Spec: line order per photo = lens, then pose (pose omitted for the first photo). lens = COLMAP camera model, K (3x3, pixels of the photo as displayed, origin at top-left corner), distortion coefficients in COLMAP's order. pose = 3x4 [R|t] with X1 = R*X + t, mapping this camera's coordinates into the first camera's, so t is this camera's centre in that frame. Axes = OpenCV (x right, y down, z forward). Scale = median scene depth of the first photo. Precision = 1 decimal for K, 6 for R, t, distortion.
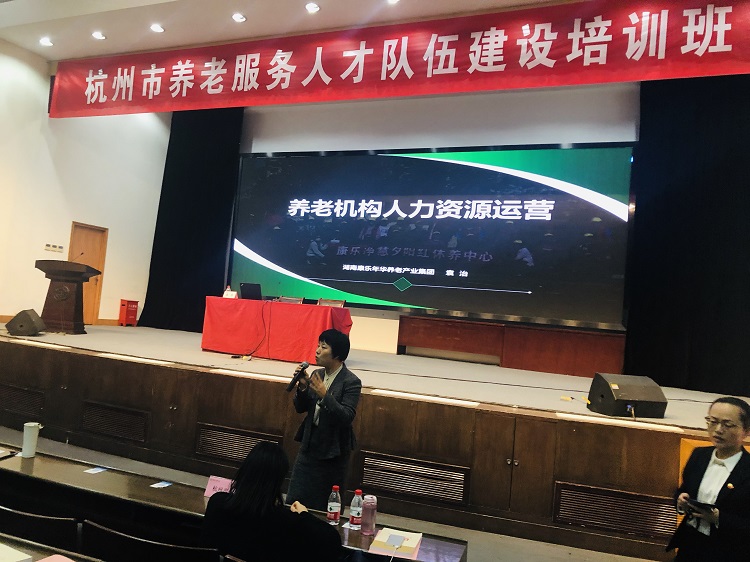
lens RADIAL K [[601.6, 0, 372.5], [0, 601.6, 282.1], [0, 0, 1]] dist [0.002836, 0.006725]
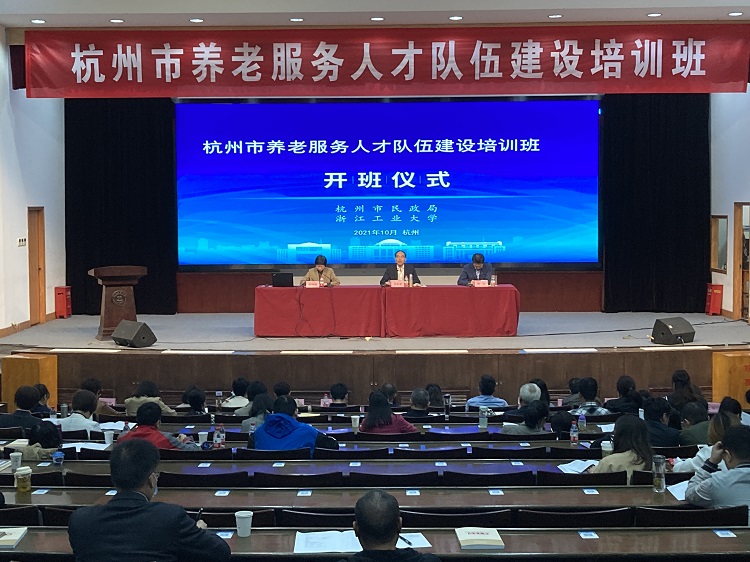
lens RADIAL K [[1159.7, 0, 375.1], [0, 1159.7, 278.8], [0, 0, 1]] dist [0.024795, 0.000000]
pose [[0.923287, -0.114640, 0.366605, -0.945067], [0.064569, 0.987164, 0.146077, -0.300021], [-0.378645, -0.111200, 0.918838, -1.011887]]
